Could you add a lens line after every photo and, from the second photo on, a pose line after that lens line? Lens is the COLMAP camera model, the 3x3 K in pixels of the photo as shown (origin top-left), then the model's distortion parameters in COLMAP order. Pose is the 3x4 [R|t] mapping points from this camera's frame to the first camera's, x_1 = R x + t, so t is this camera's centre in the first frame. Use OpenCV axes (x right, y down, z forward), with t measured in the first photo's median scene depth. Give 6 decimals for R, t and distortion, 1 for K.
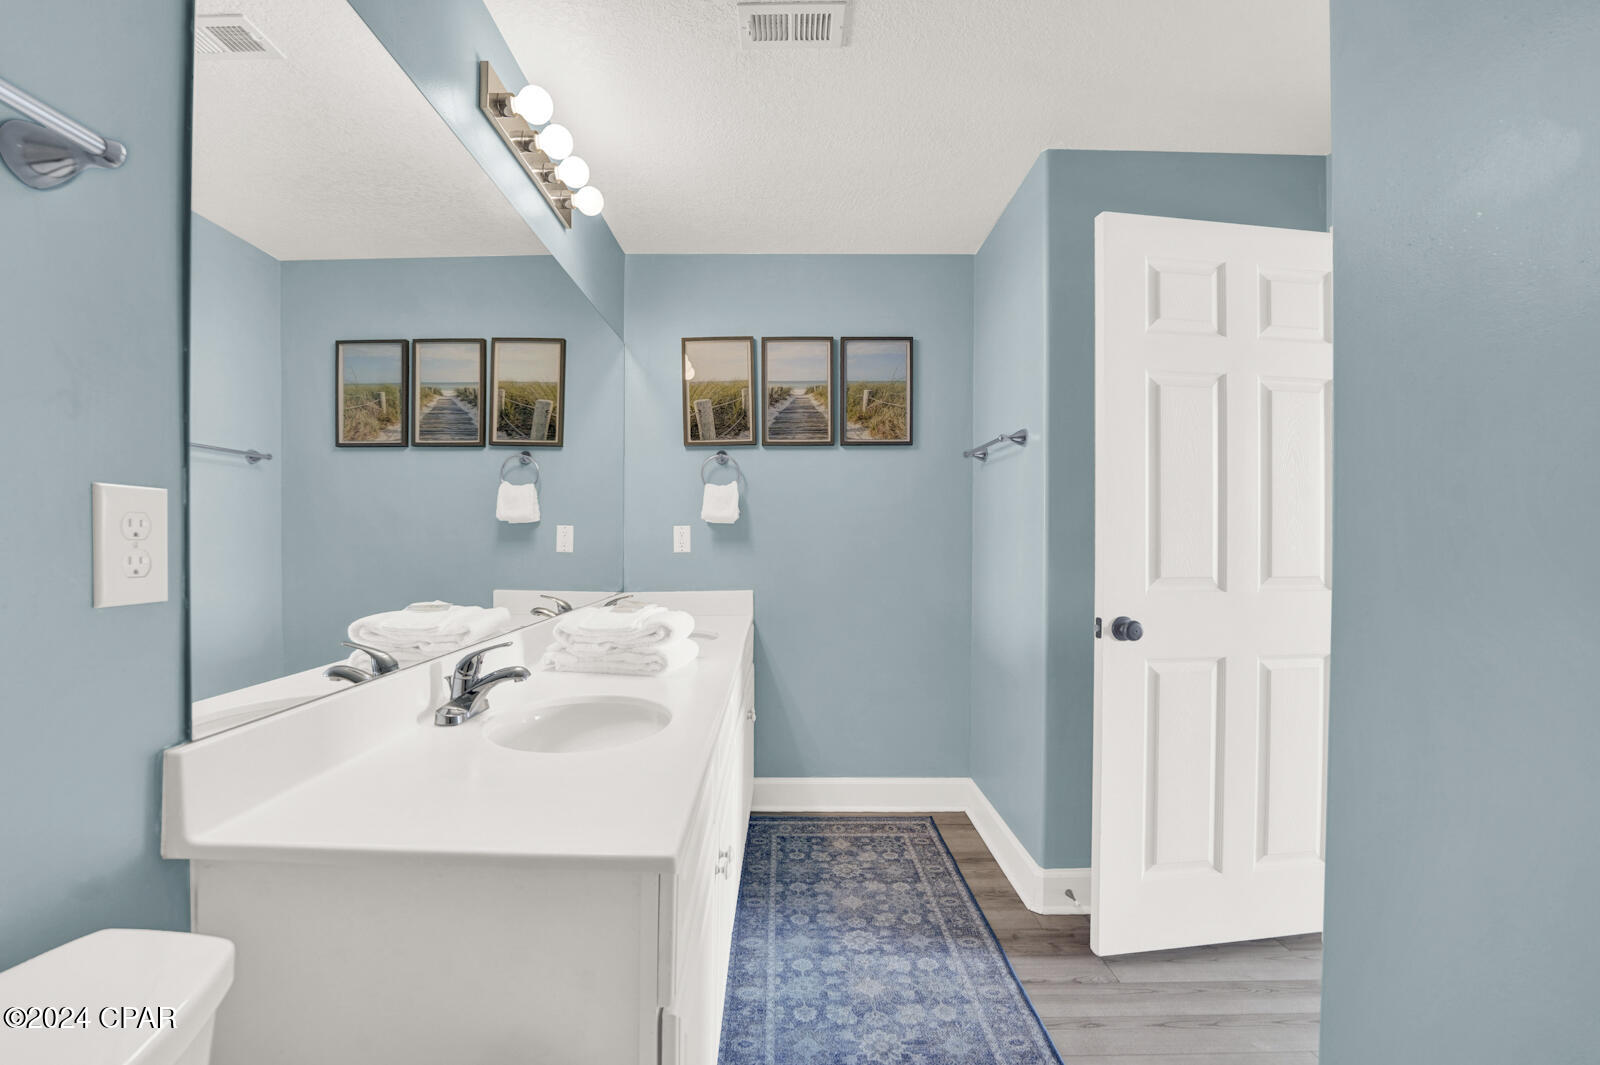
lens RADIAL K [[693.5, 0, 788.6], [0, 693.5, 543.3], [0, 0, 1]] dist [-0.029962, -0.000184]
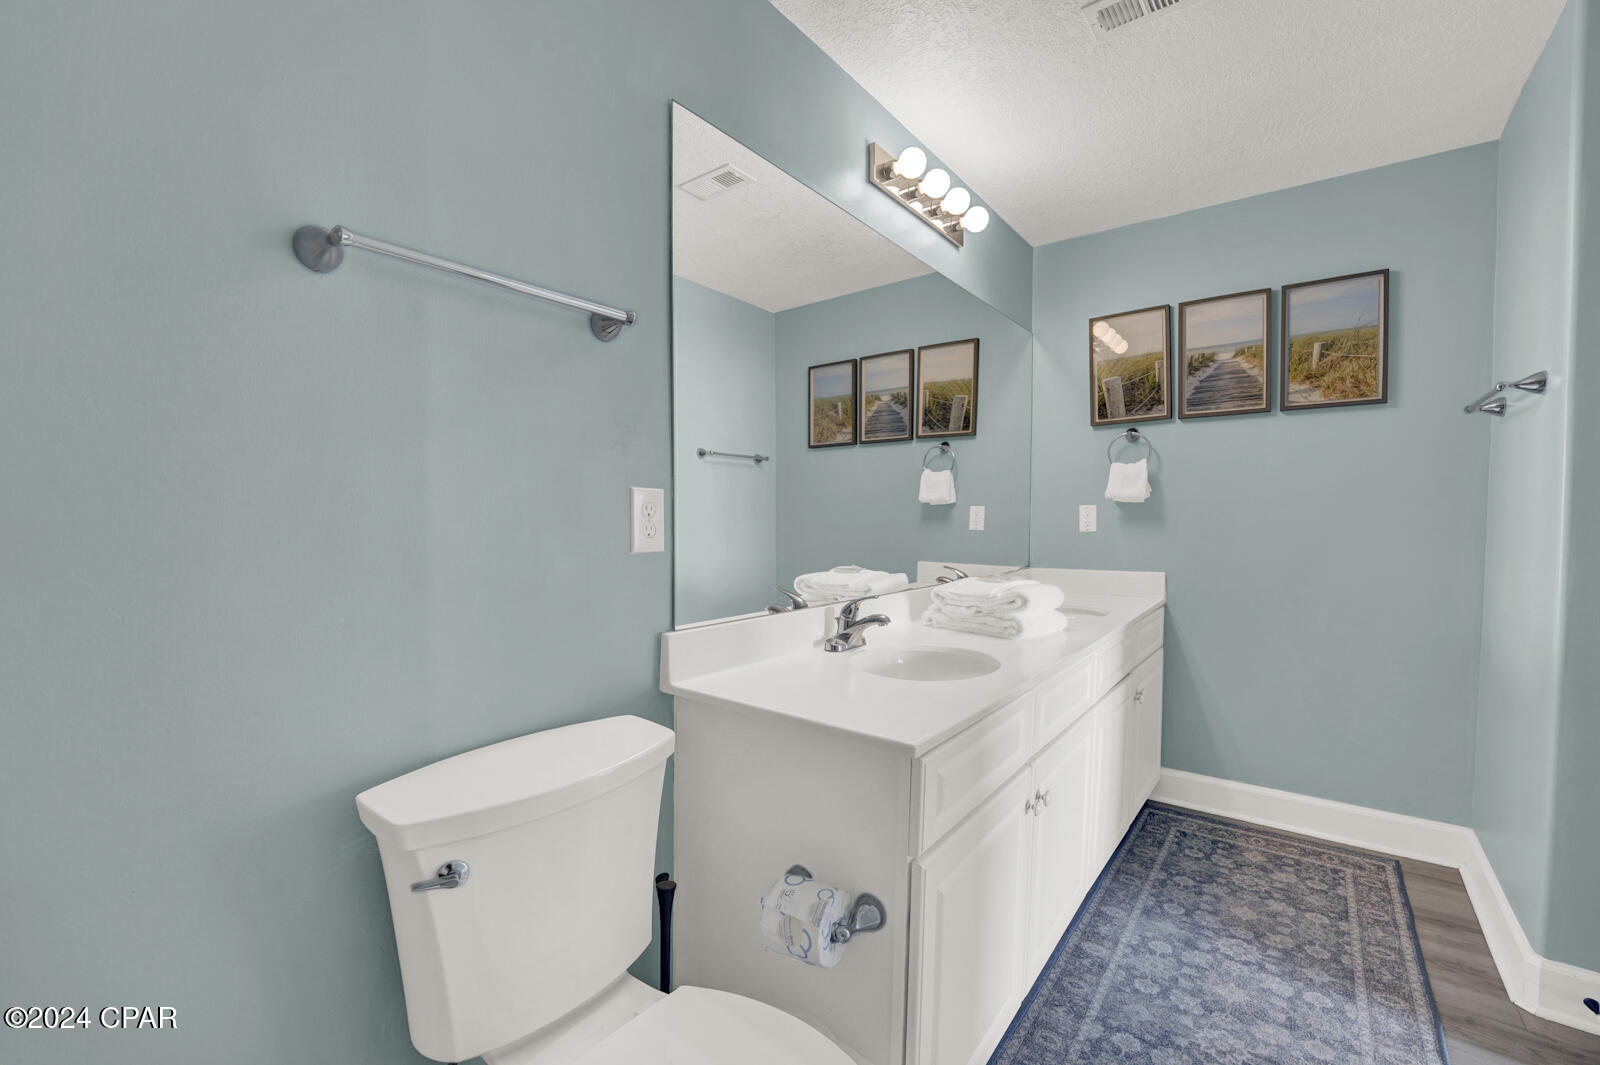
lens RADIAL K [[677.6, 0, 768.0], [0, 677.6, 544.4], [0, 0, 1]] dist [-0.039899, 0.005162]
pose [[0.767876, 0.024485, -0.640131, 0.122008], [-0.004332, 0.999445, 0.033032, 0.001518], [0.640584, -0.022591, 0.767556, -0.057864]]
